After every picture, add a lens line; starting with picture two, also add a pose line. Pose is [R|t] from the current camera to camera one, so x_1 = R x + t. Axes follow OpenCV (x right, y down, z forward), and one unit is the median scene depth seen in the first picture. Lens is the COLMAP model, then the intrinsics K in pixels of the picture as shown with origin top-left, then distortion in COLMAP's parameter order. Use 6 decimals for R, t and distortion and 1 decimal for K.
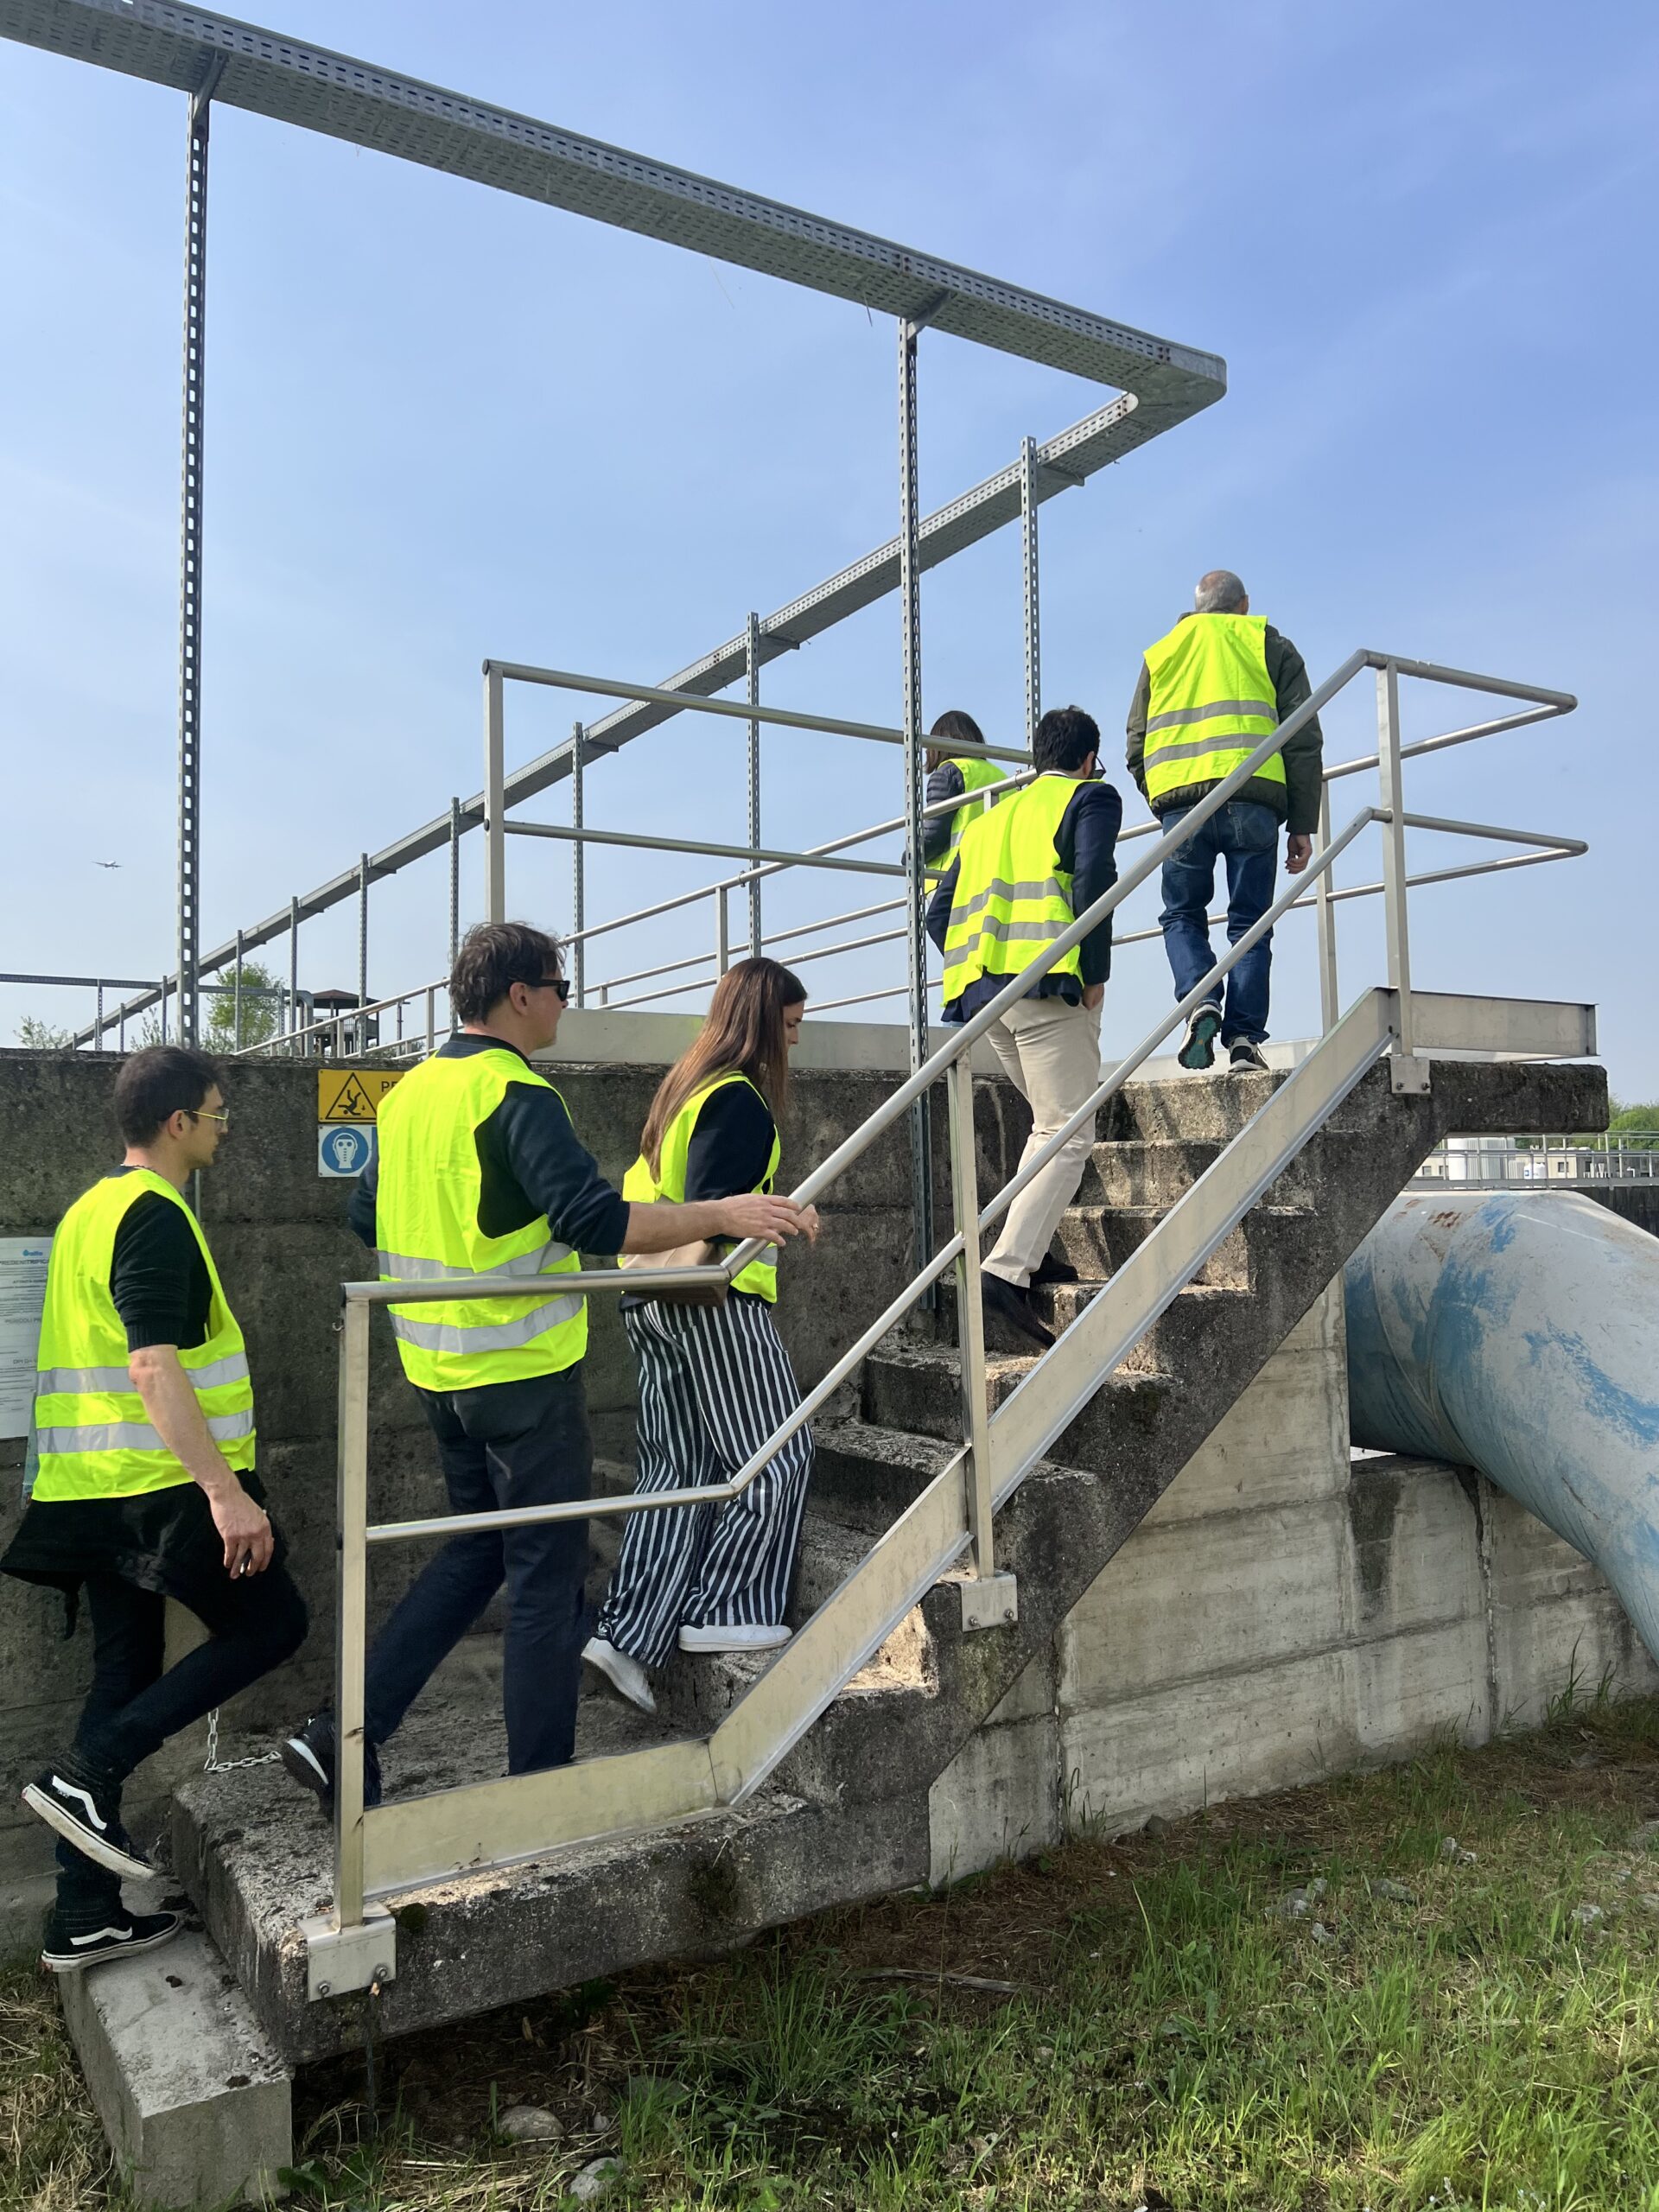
lens RADIAL K [[1643.0, 0, 826.9], [0, 1643.0, 1094.5], [0, 0, 1]] dist [-0.007284, -0.008596]
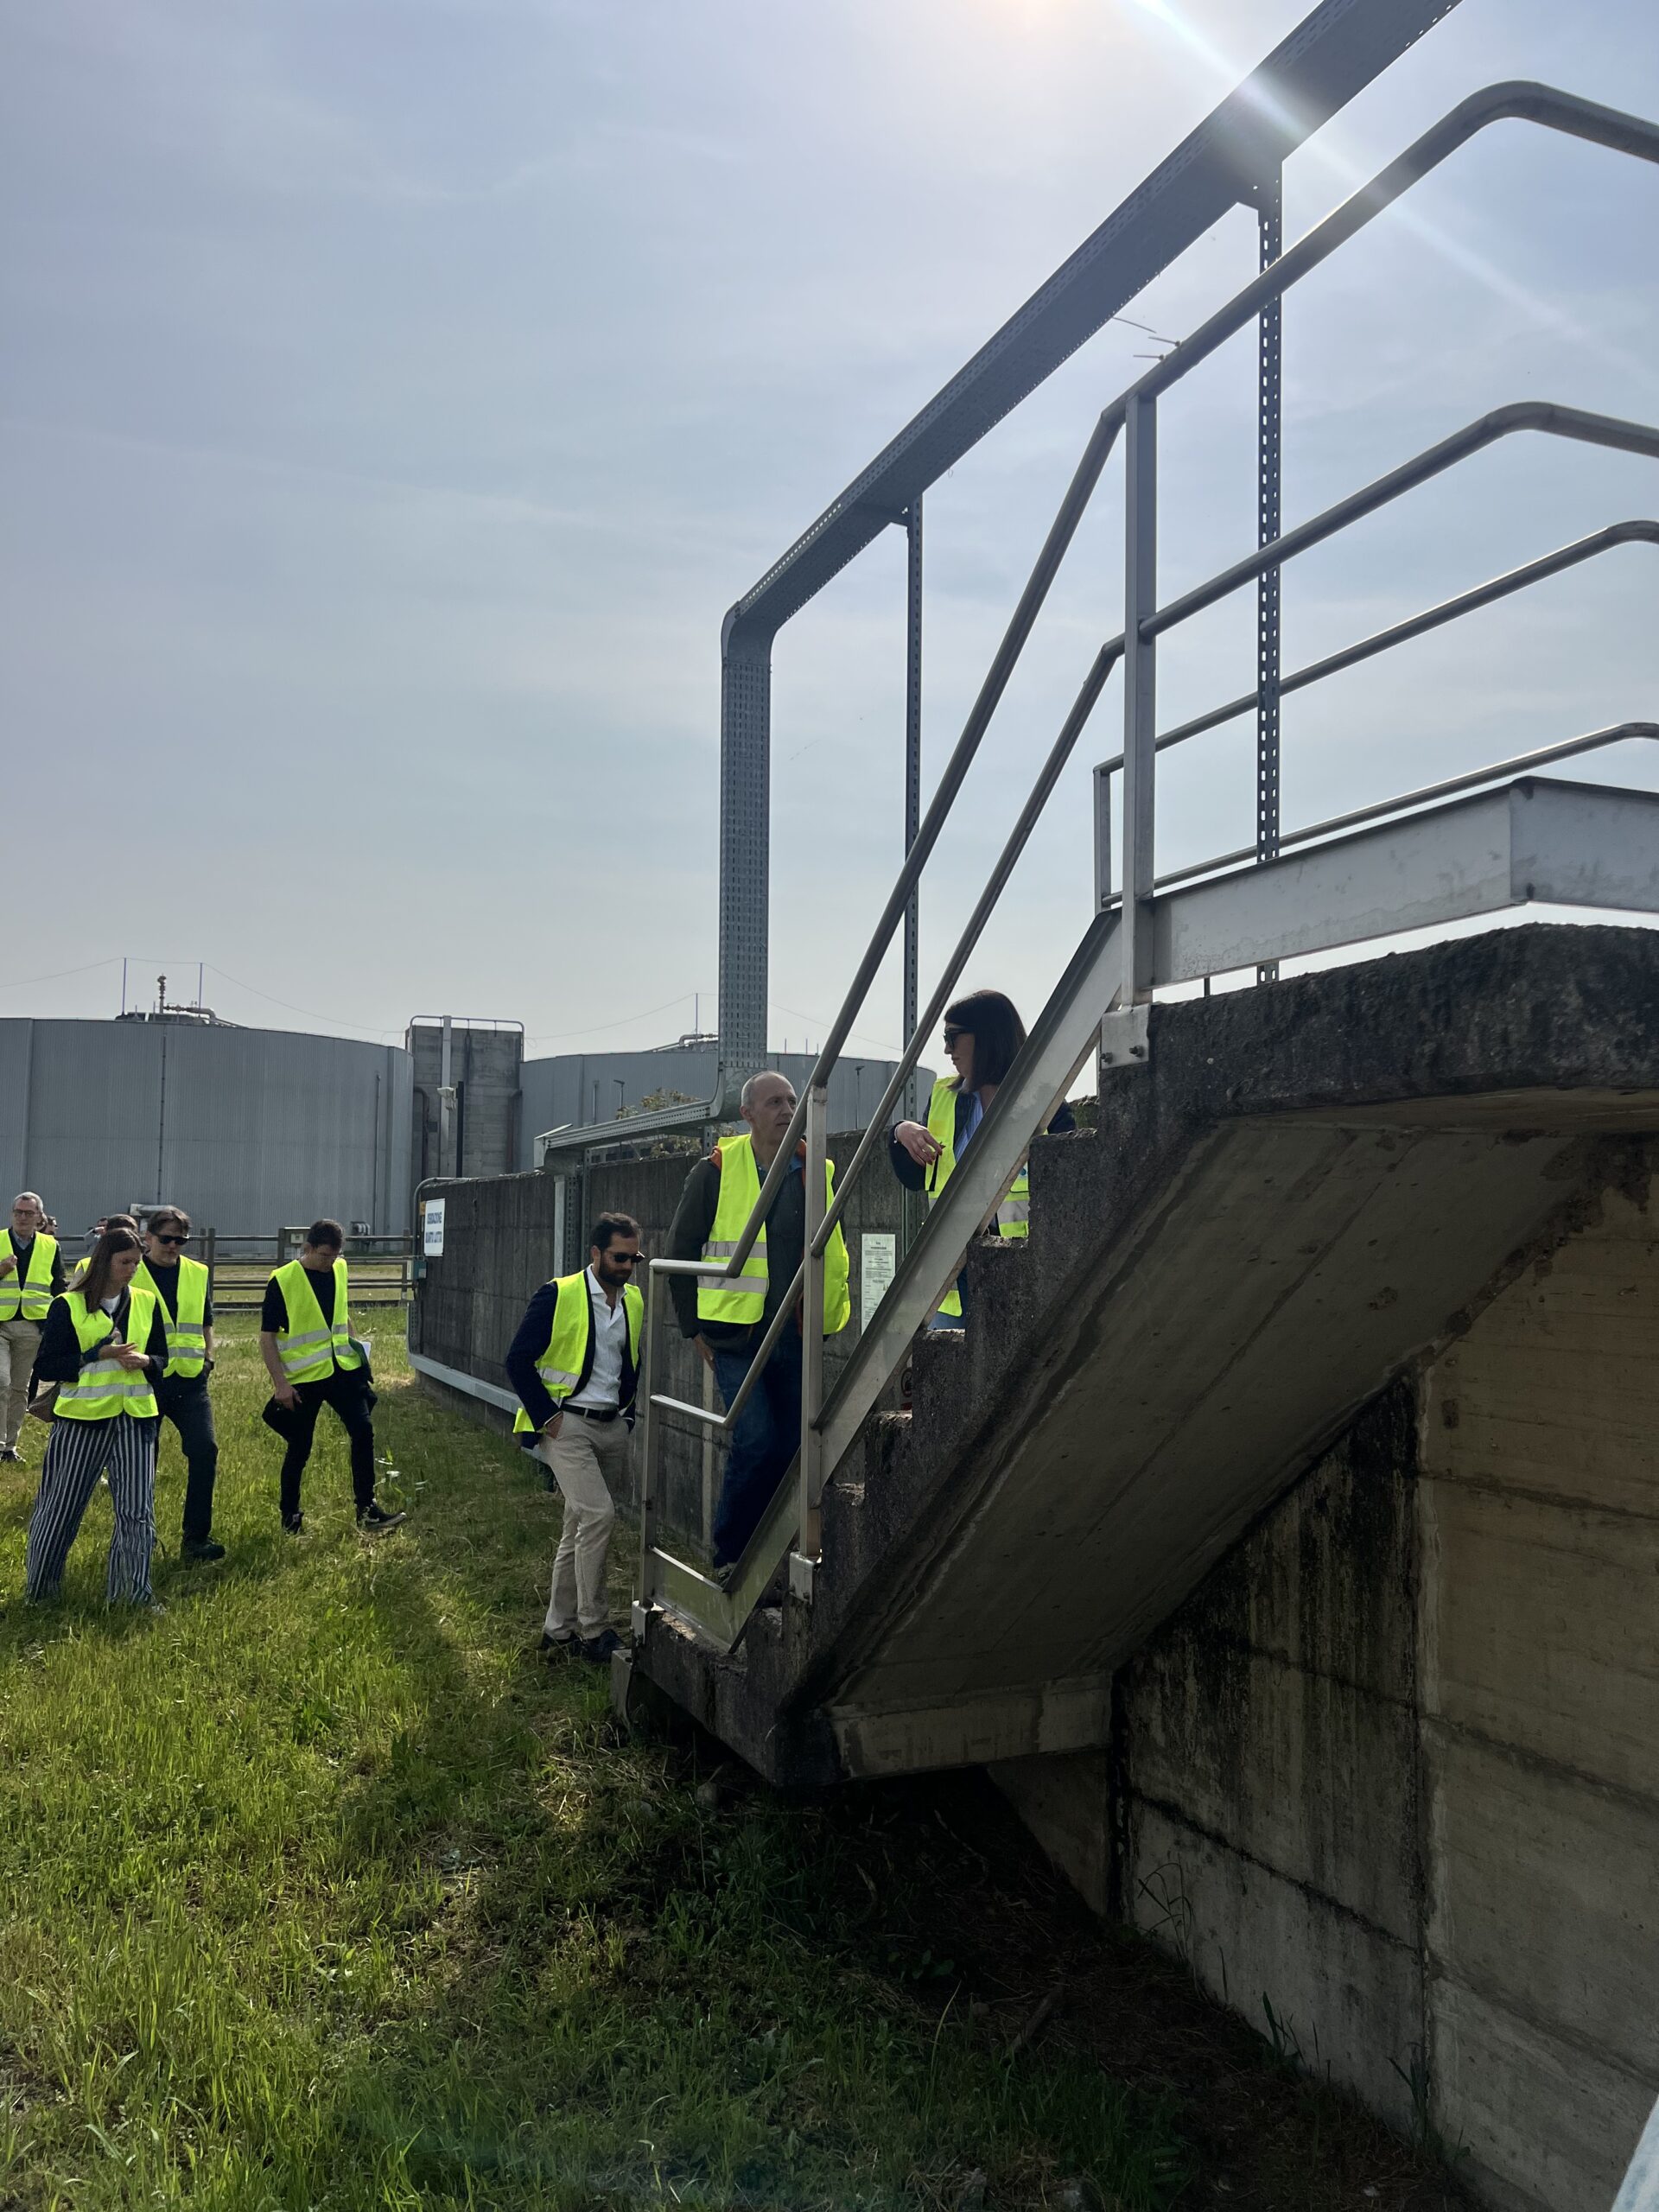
lens RADIAL K [[1643.0, 0, 827.1], [0, 1643.0, 1115.5], [0, 0, 1]] dist [-0.007284, -0.008596]
pose [[-0.146487, -0.055646, -0.987646, 0.896107], [0.048480, 0.996813, -0.063353, 0.047961], [0.988024, -0.057162, -0.143323, 0.870753]]
